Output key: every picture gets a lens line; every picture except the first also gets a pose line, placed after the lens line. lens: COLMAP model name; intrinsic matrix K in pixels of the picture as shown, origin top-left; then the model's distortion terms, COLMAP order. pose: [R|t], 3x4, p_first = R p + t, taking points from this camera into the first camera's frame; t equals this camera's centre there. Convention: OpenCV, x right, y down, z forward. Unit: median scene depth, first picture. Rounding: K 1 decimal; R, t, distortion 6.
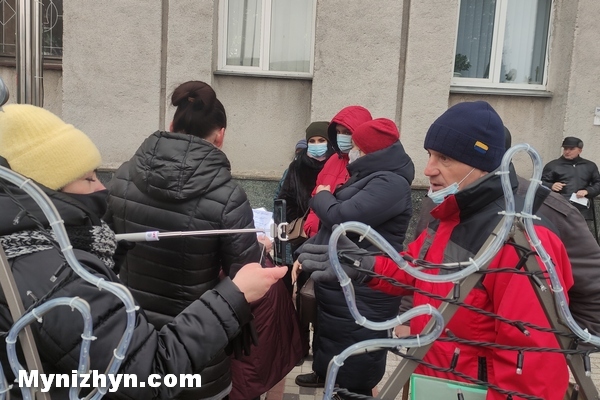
lens RADIAL K [[510.2, 0, 297.3], [0, 510.2, 198.1], [0, 0, 1]] dist [0.067588, -0.088581]
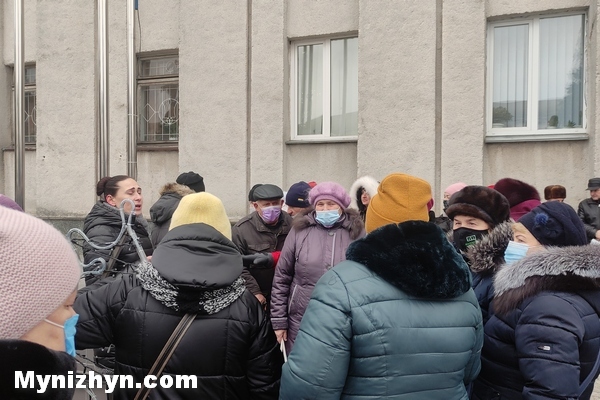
lens RADIAL K [[510.2, 0, 297.3], [0, 510.2, 198.1], [0, 0, 1]] dist [0.067588, -0.088581]
pose [[0.946410, -0.047248, -0.319493, 0.264958], [0.014557, 0.994477, -0.103944, 0.022971], [0.322639, 0.093723, 0.941870, -0.164756]]
